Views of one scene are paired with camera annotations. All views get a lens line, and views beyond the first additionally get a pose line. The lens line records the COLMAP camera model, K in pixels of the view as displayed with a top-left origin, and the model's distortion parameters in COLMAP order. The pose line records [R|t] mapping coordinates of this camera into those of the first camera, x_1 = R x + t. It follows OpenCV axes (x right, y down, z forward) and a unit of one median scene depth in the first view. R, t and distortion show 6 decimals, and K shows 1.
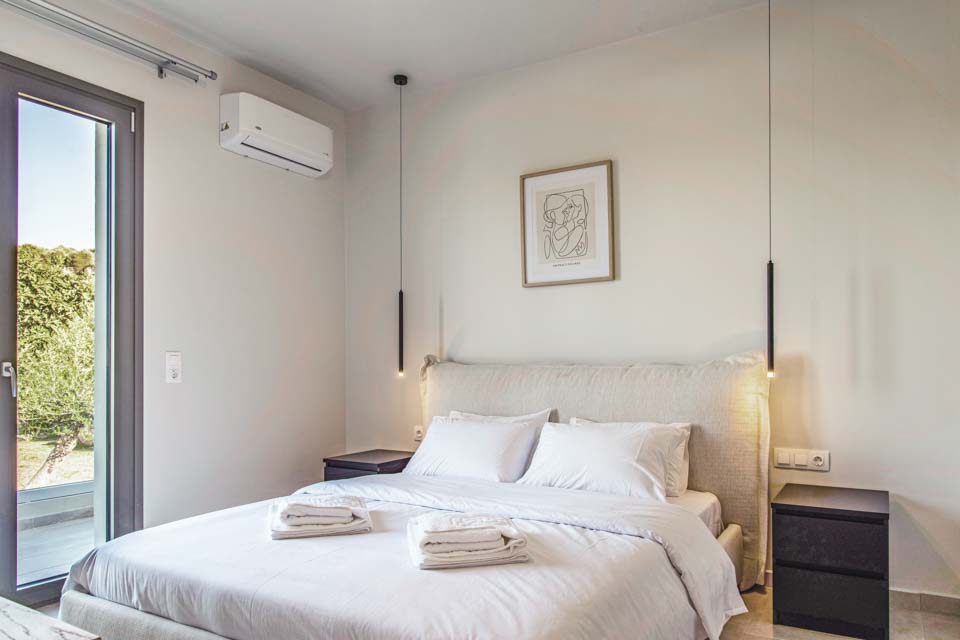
lens RADIAL K [[672.0, 0, 480.5], [0, 672.0, 362.2], [0, 0, 1]] dist [-0.001003, 0.001483]
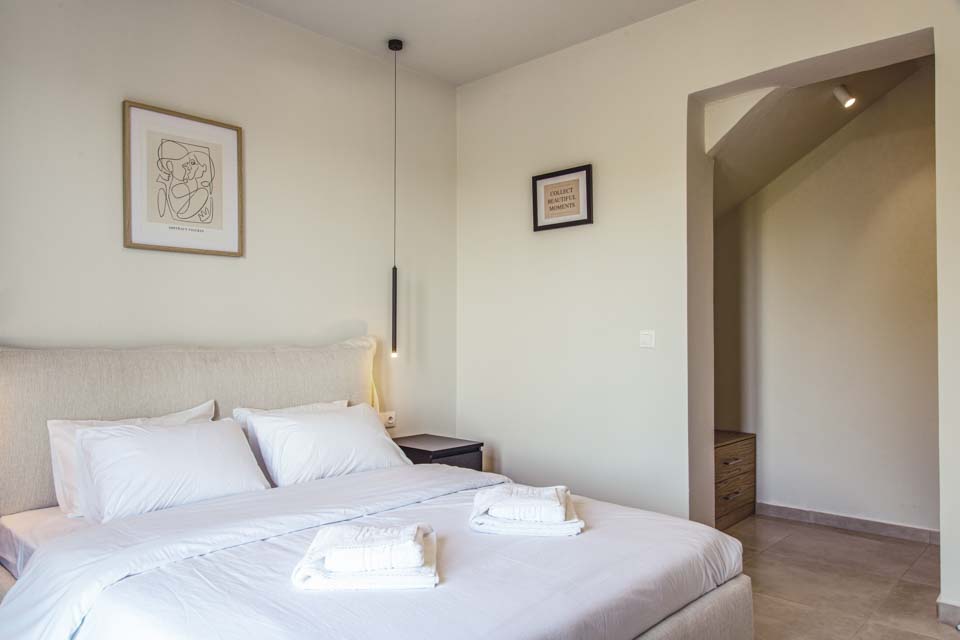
lens RADIAL K [[666.8, 0, 478.5], [0, 666.8, 336.7], [0, 0, 1]] dist [-0.047716, -0.001646]
pose [[0.190187, 0.005896, 0.981730, -0.143460], [-0.006693, 0.999967, -0.004709, -0.002162], [-0.981725, -0.005675, 0.190220, 0.112625]]
